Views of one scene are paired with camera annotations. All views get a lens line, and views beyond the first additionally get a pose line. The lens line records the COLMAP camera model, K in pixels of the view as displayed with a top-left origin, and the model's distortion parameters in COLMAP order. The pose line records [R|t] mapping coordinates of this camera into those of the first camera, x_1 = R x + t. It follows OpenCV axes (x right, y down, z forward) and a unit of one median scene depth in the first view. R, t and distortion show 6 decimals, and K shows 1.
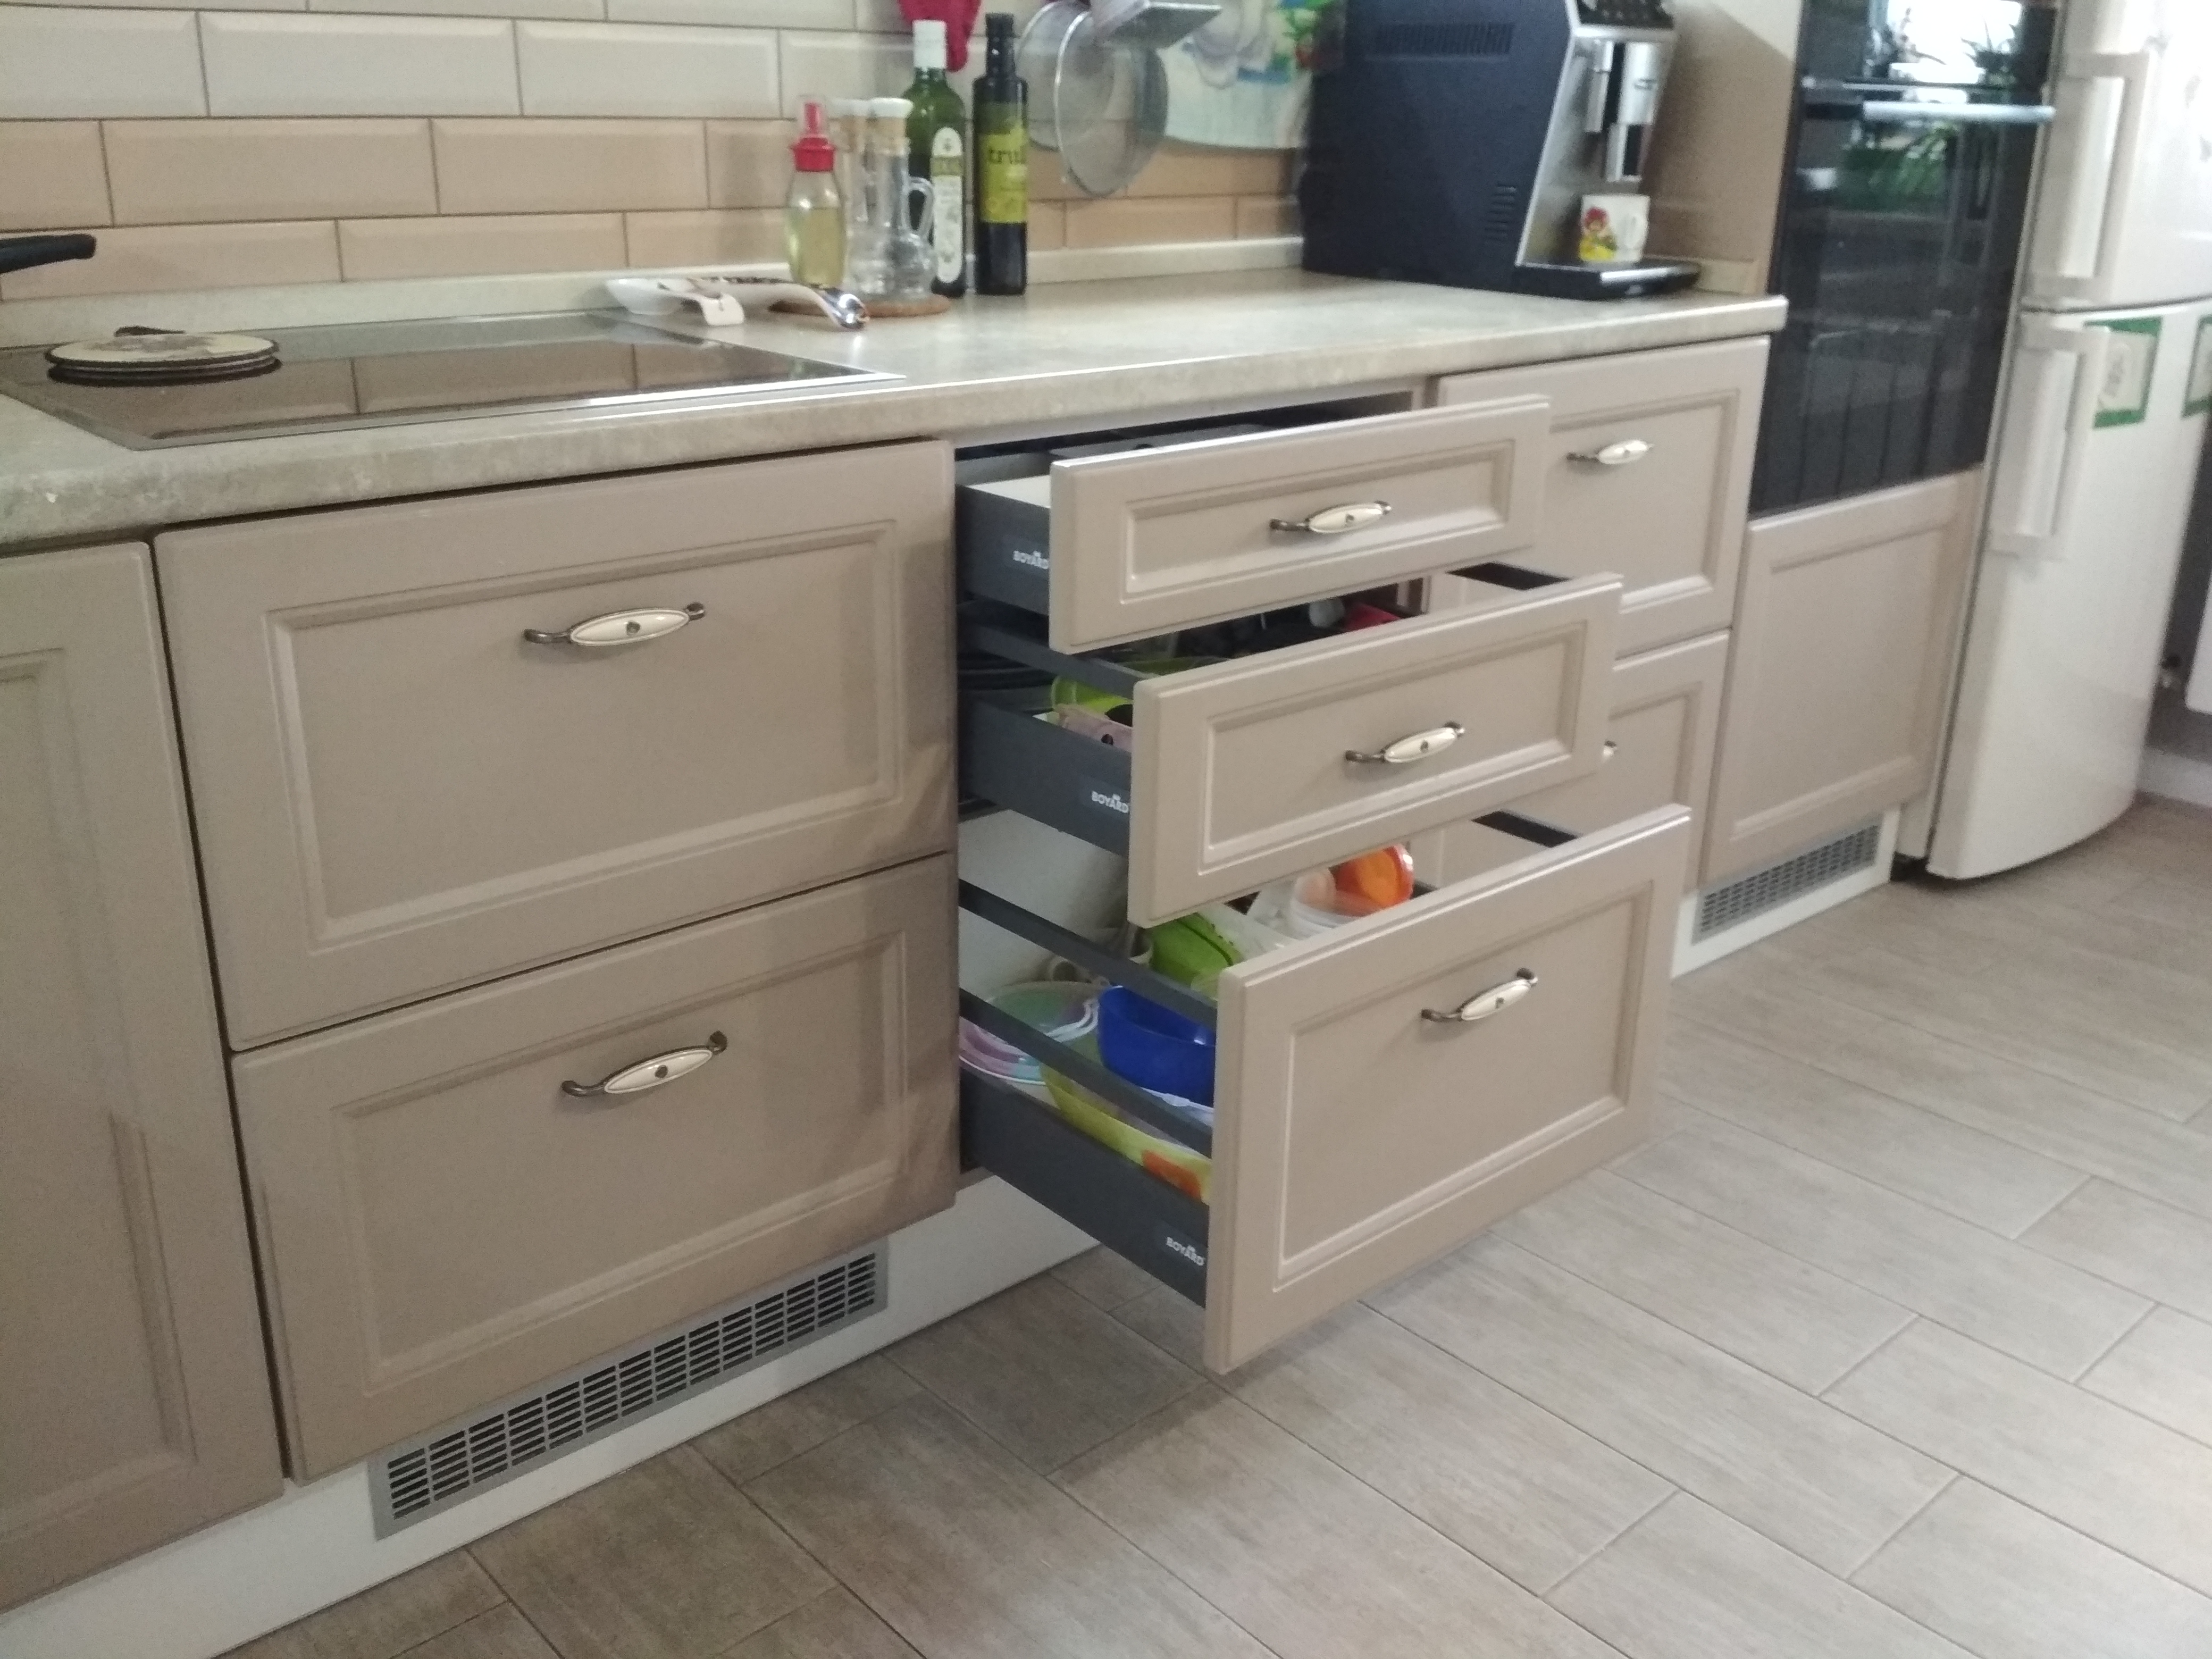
lens RADIAL K [[1993.5, 0, 1117.6], [0, 1993.5, 840.6], [0, 0, 1]] dist [0.096552, -0.200319]
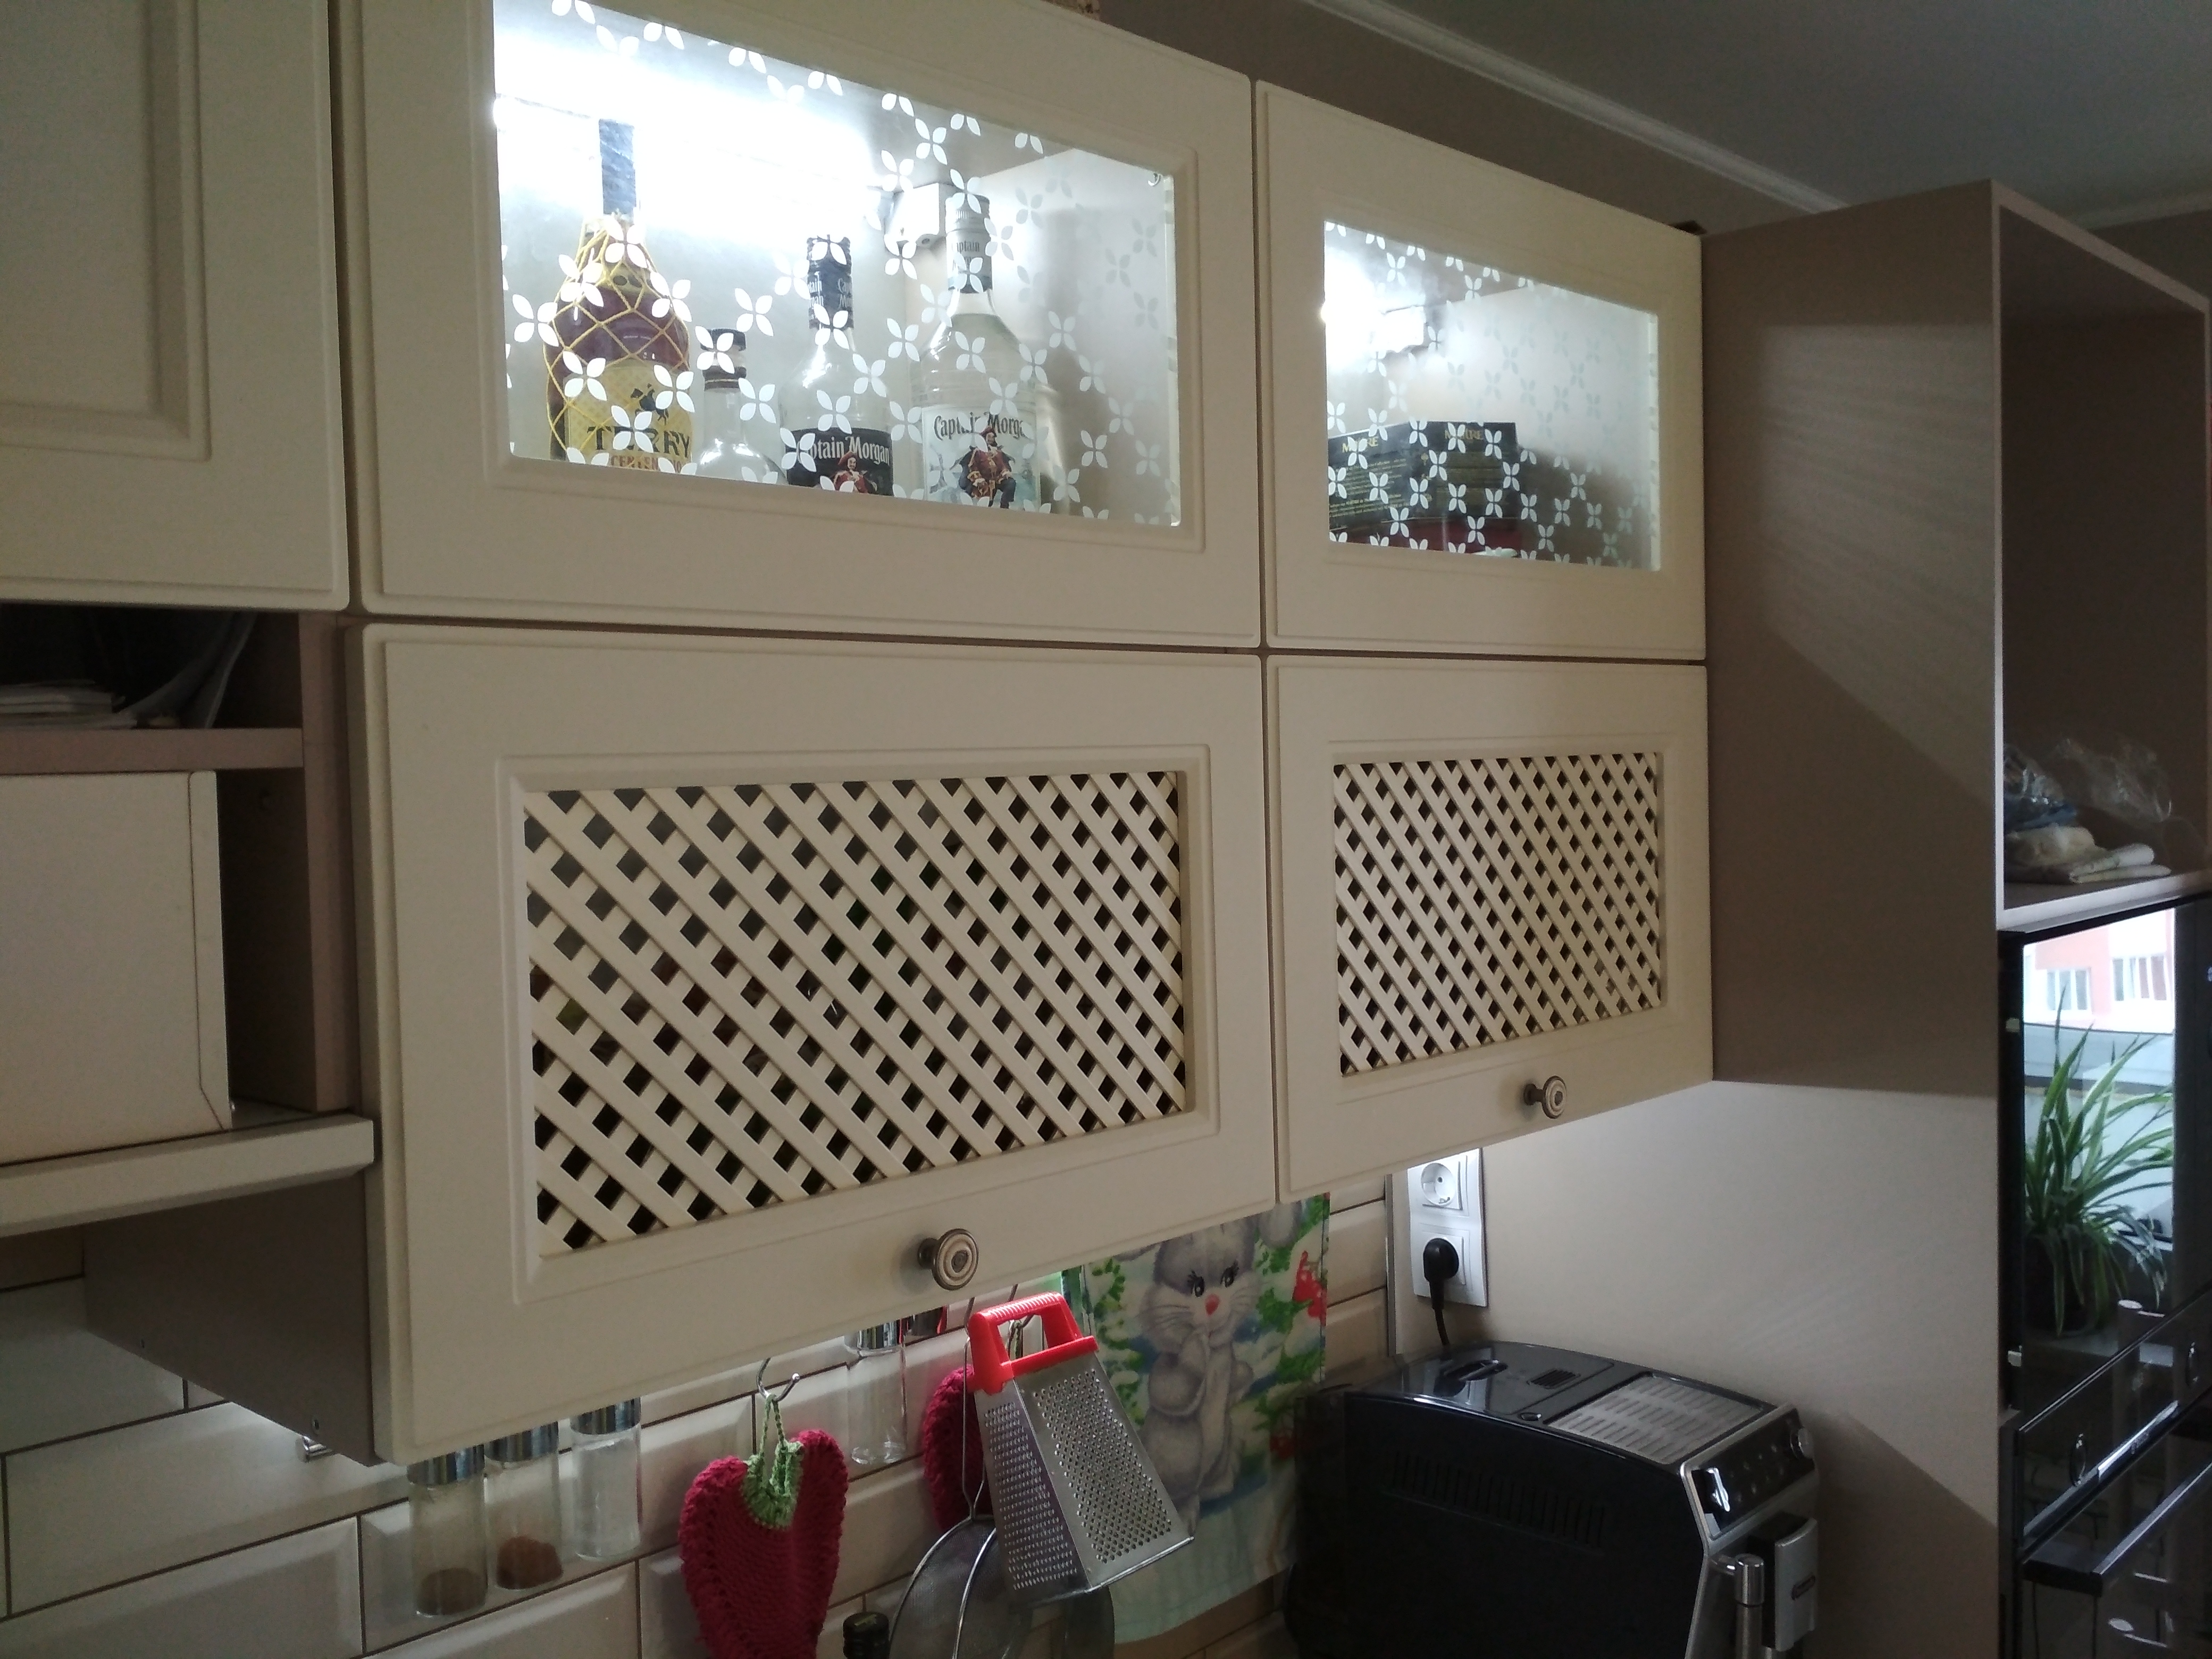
lens RADIAL K [[1993.5, 0, 1117.6], [0, 1993.5, 840.6], [0, 0, 1]] dist [0.096552, -0.200319]
pose [[0.995350, -0.043706, 0.085835, -0.022347], [0.068158, 0.949261, -0.307015, -0.460626], [-0.068061, 0.311438, 0.947826, 0.308054]]
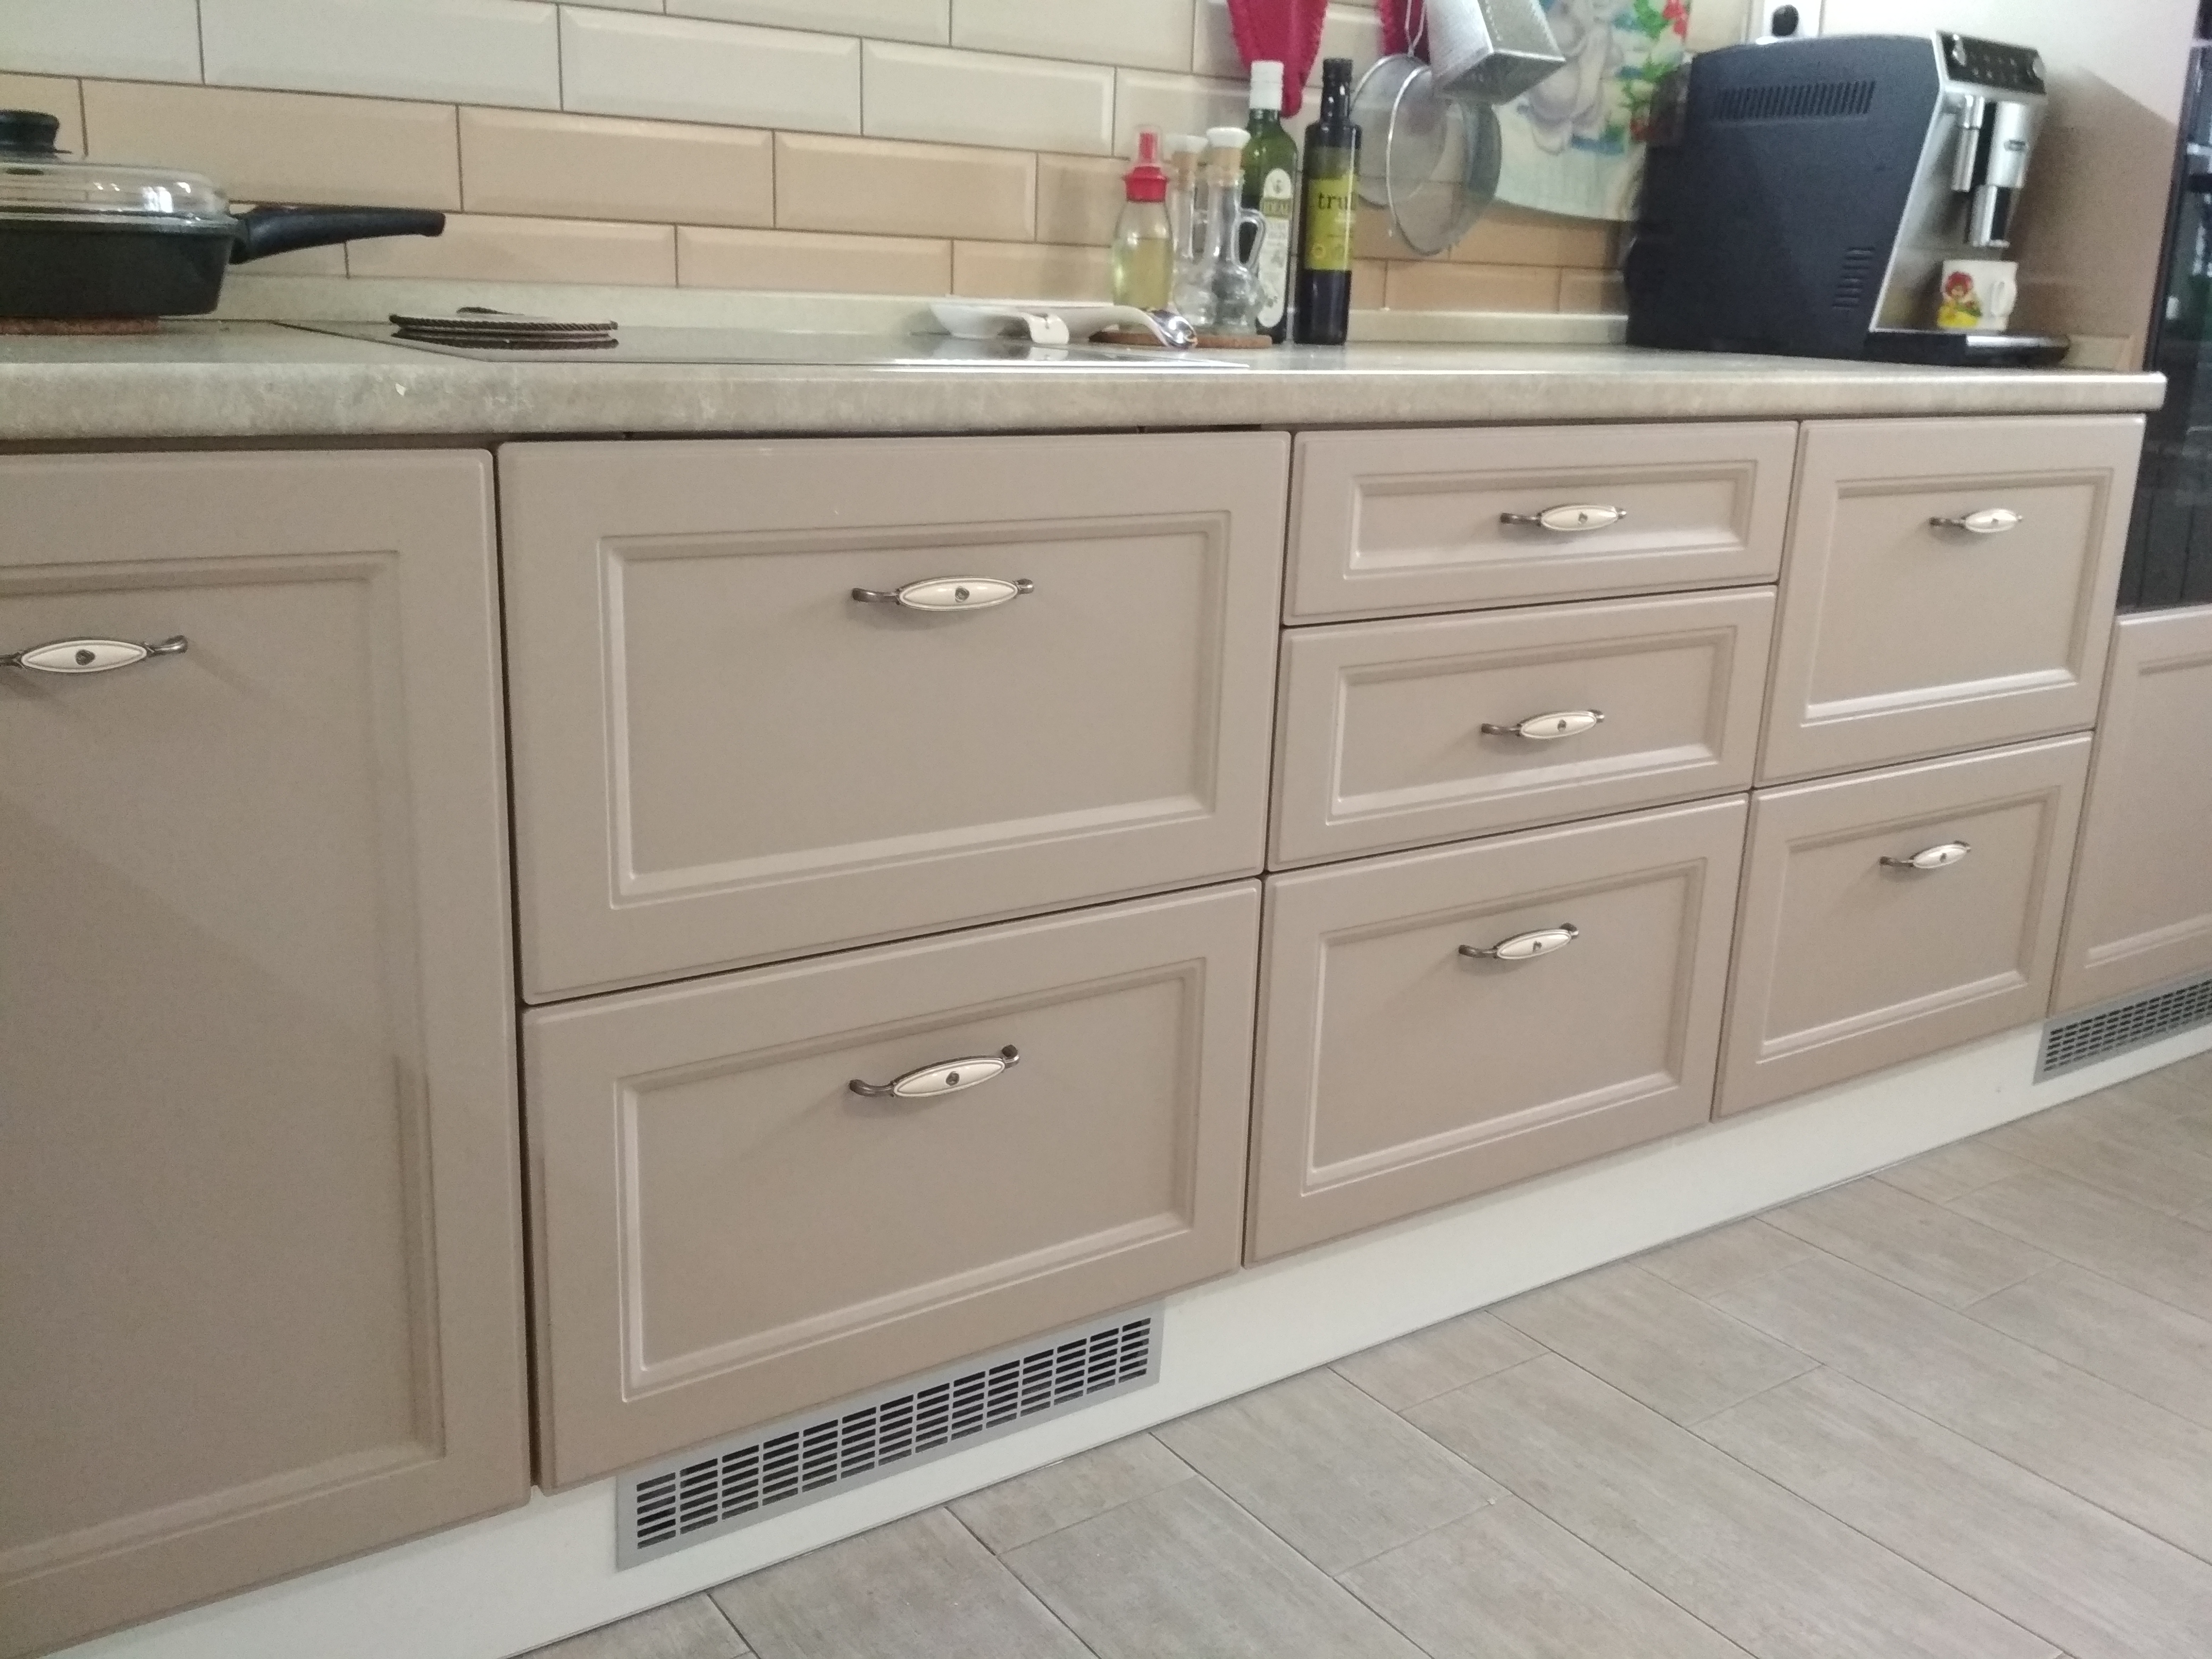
lens RADIAL K [[1993.5, 0, 1117.6], [0, 1993.5, 840.6], [0, 0, 1]] dist [0.096552, -0.200319]
pose [[0.992858, 0.048931, -0.108809, -0.041363], [-0.058524, 0.994506, -0.086794, 0.060533], [0.103964, 0.092542, 0.990266, 0.056854]]
